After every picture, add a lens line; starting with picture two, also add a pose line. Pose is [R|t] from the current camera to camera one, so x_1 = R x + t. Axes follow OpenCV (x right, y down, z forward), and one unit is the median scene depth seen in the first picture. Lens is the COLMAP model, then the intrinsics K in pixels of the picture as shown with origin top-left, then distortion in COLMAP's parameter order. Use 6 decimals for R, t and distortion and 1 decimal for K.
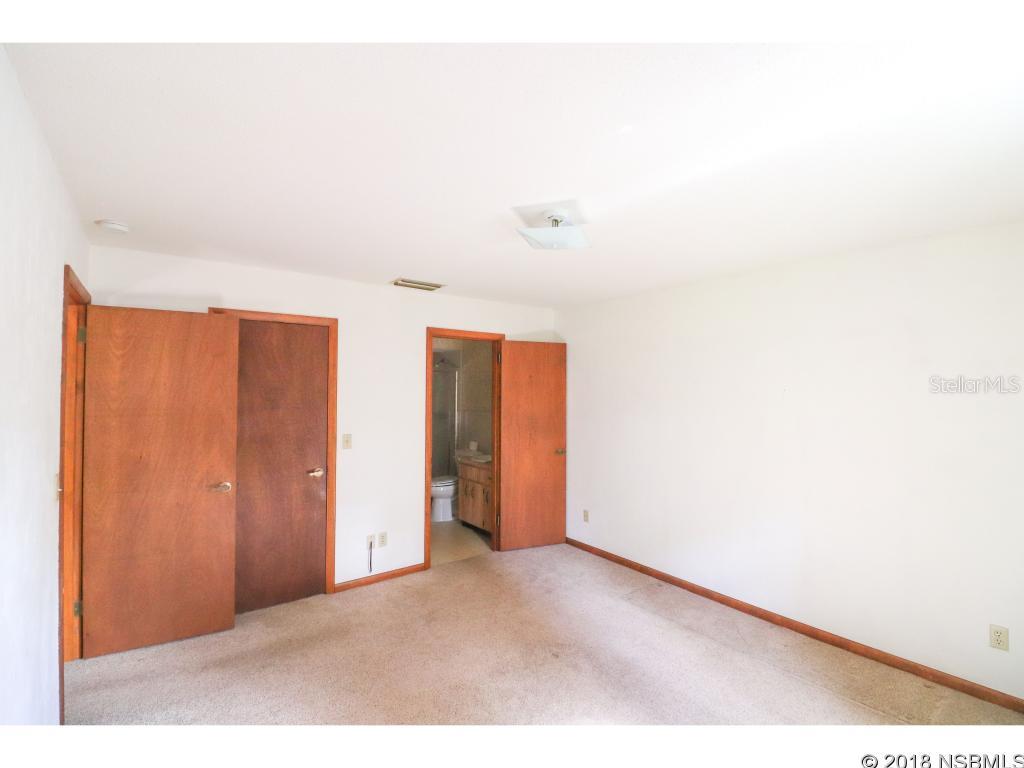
lens RADIAL K [[471.7, 0, 511.0], [0, 471.7, 379.4], [0, 0, 1]] dist [-0.000268, -0.009781]
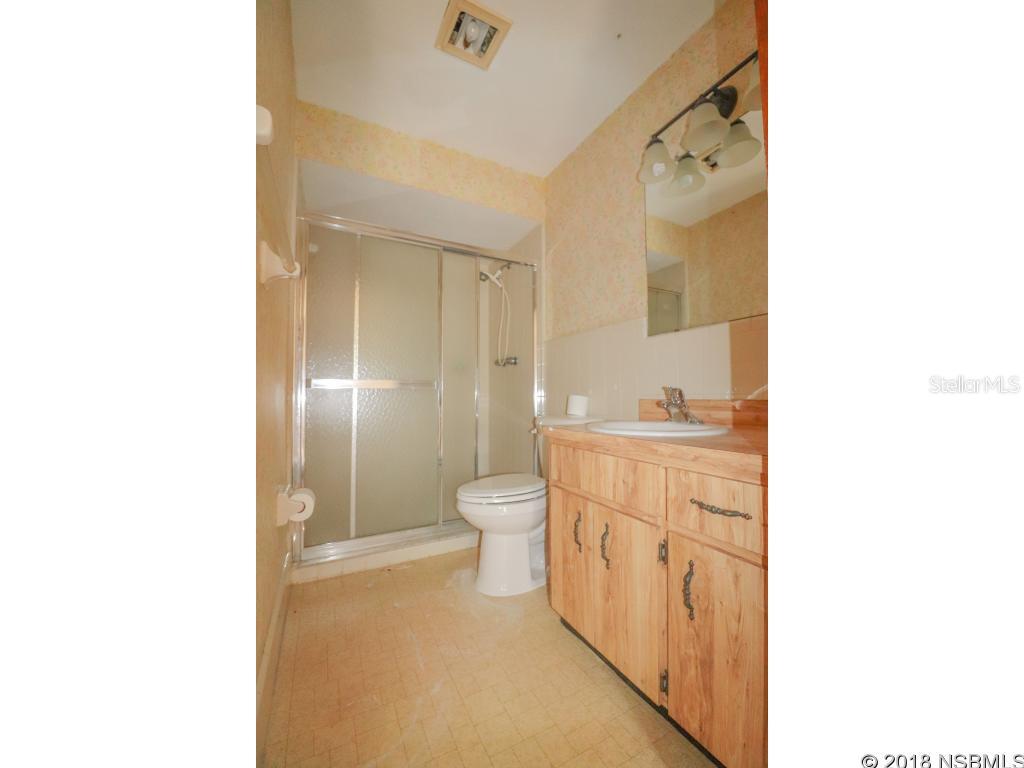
lens RADIAL K [[471.7, 0, 511.0], [0, 471.7, 379.4], [0, 0, 1]] dist [-0.000268, -0.009781]
pose [[0.988119, -0.010668, -0.153318, -0.084293], [0.014343, 0.999635, 0.022883, 0.122561], [0.153017, -0.024810, 0.987912, 0.653272]]
